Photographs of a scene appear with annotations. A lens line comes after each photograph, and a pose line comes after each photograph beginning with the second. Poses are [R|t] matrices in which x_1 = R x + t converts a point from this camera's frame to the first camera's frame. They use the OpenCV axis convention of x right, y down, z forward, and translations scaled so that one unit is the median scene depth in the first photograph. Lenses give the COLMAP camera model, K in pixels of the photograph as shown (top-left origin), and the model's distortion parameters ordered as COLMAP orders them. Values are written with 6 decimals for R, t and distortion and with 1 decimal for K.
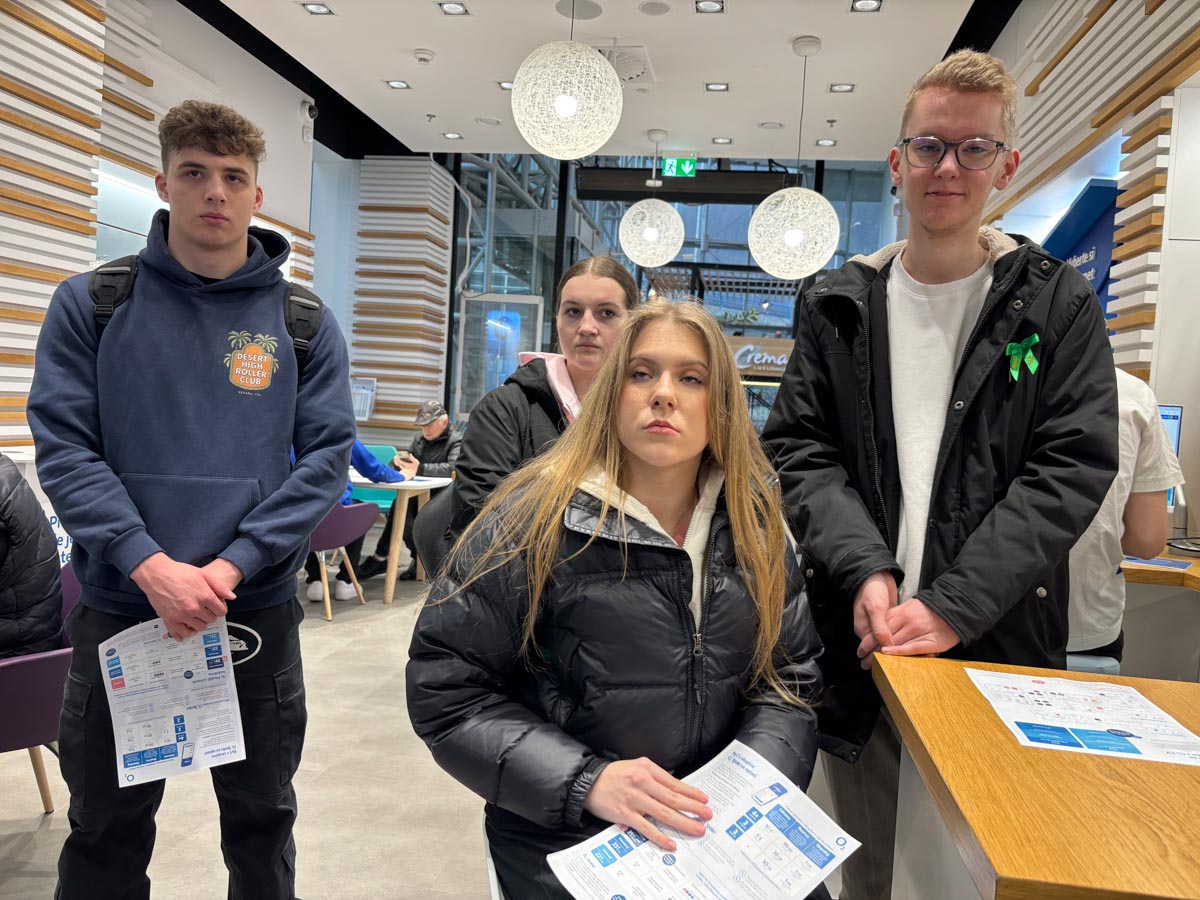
lens RADIAL K [[911.8, 0, 600.0], [0, 911.8, 450.0], [0, 0, 1]] dist [0.078185, -0.100036]
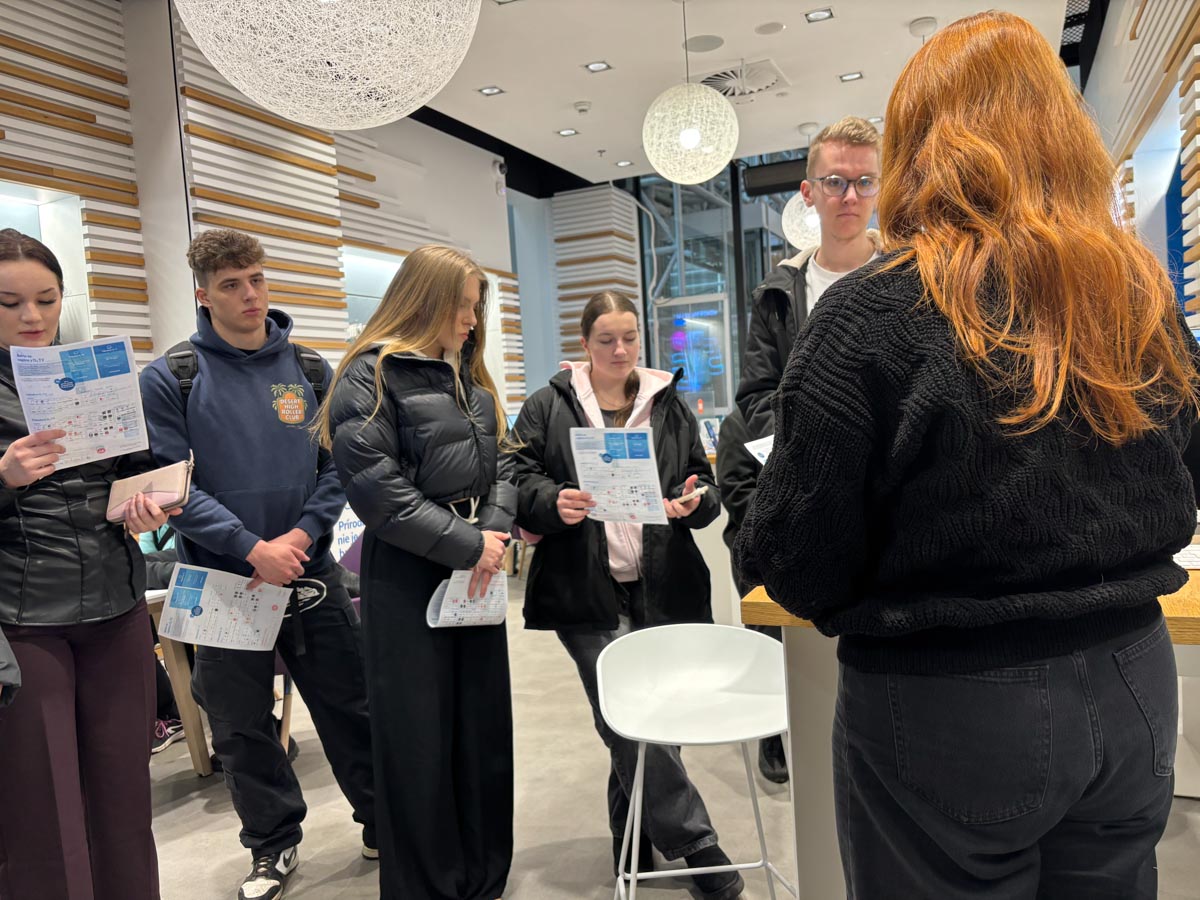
lens RADIAL K [[911.8, 0, 600.0], [0, 911.8, 450.0], [0, 0, 1]] dist [0.078185, -0.100036]
pose [[0.961598, -0.109529, -0.251661, 0.057117], [0.110271, 0.993839, -0.011197, 0.011975], [0.251336, -0.016984, 0.967751, -0.093304]]
